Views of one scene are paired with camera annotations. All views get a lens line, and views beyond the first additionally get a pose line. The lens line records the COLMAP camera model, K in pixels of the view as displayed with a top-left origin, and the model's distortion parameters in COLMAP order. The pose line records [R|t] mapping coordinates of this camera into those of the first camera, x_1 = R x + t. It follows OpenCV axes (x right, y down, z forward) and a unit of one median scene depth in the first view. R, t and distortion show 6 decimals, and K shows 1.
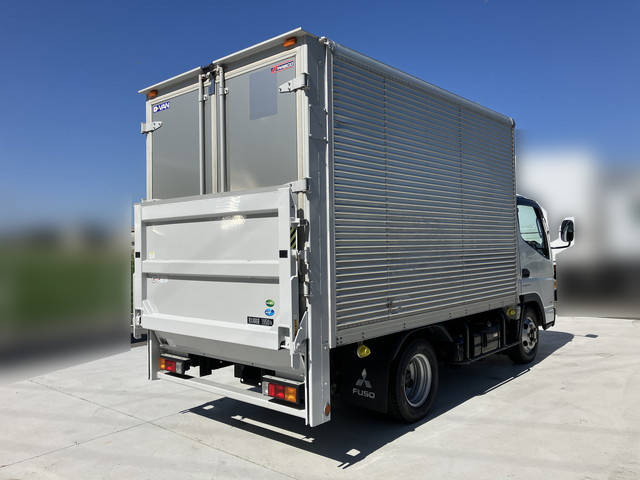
lens RADIAL K [[524.0, 0, 317.7], [0, 524.0, 233.2], [0, 0, 1]] dist [0.058783, -0.001936]
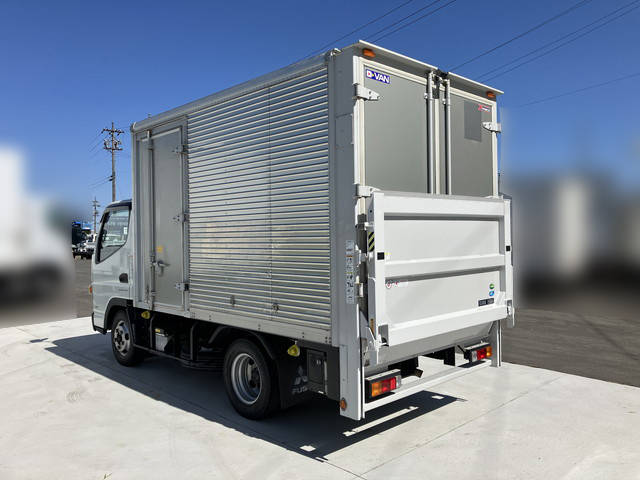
lens RADIAL K [[524.0, 0, 318.0], [0, 524.0, 245.9], [0, 0, 1]] dist [0.058783, -0.001936]
pose [[0.080952, 0.006668, 0.996696, -1.253367], [0.000856, 0.999977, -0.006759, 0.034594], [-0.996718, 0.001400, 0.080944, 1.148010]]
